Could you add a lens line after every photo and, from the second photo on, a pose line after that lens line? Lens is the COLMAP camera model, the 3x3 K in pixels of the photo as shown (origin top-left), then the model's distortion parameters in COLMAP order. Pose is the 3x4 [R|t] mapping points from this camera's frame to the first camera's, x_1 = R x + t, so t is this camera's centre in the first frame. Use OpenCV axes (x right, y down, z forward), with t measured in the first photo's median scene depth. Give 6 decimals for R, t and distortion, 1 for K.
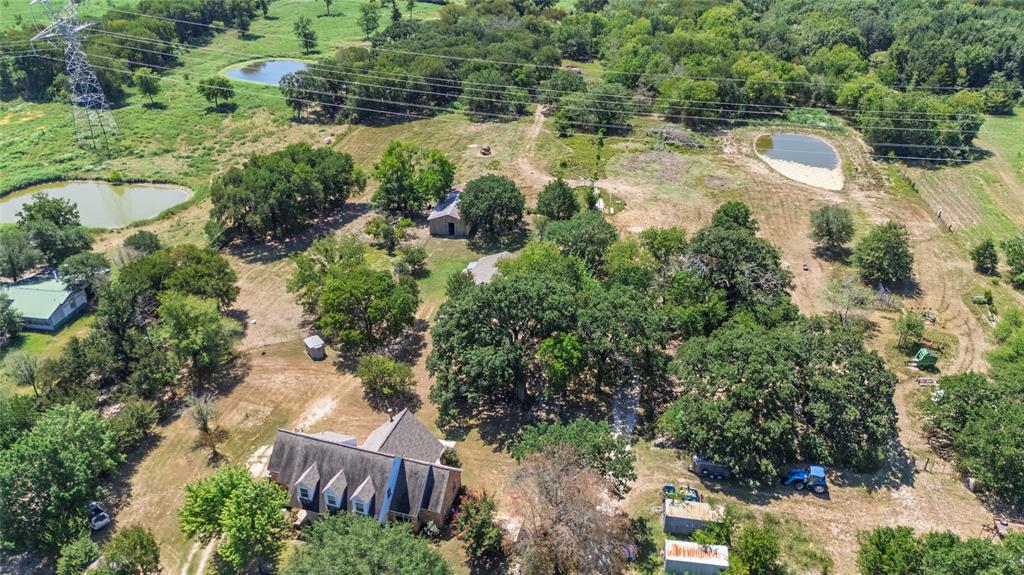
lens RADIAL K [[752.0, 0, 520.5], [0, 752.0, 287.8], [0, 0, 1]] dist [0.052692, -0.019321]
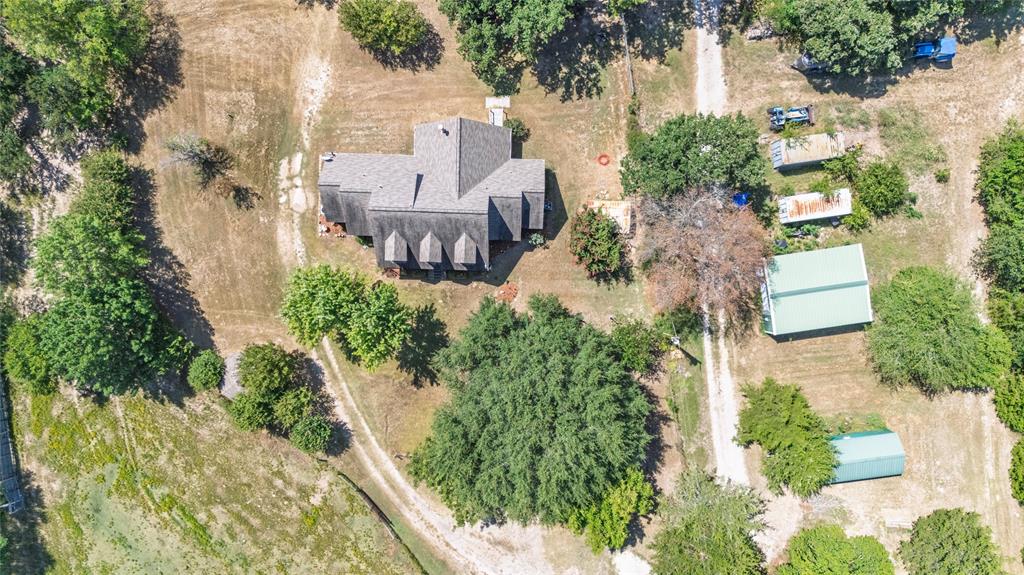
lens RADIAL K [[752.0, 0, 540.4], [0, 752.0, 272.8], [0, 0, 1]] dist [0.052692, -0.019321]
pose [[0.961606, -0.274433, -0.000788, -0.112942], [0.139879, 0.487657, 0.861757, -0.420151], [-0.236110, -0.828780, 0.507321, 0.446228]]
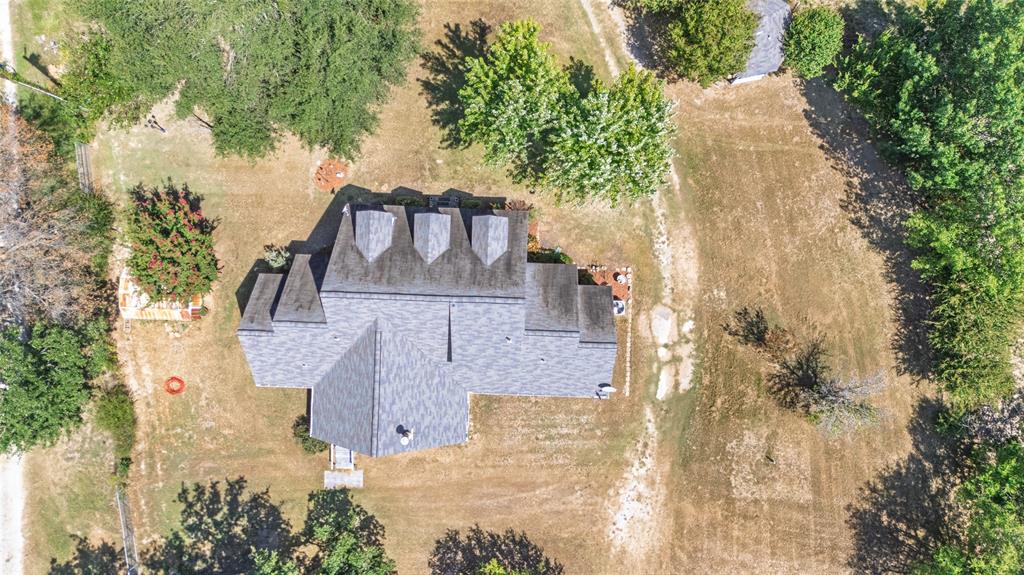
lens RADIAL K [[752.0, 0, 516.4], [0, 752.0, 292.0], [0, 0, 1]] dist [0.052692, -0.019321]
pose [[-0.963457, 0.267442, 0.015015, -0.267078], [-0.123974, -0.494904, 0.860058, -0.195779], [0.237446, 0.826768, 0.509975, 0.697170]]
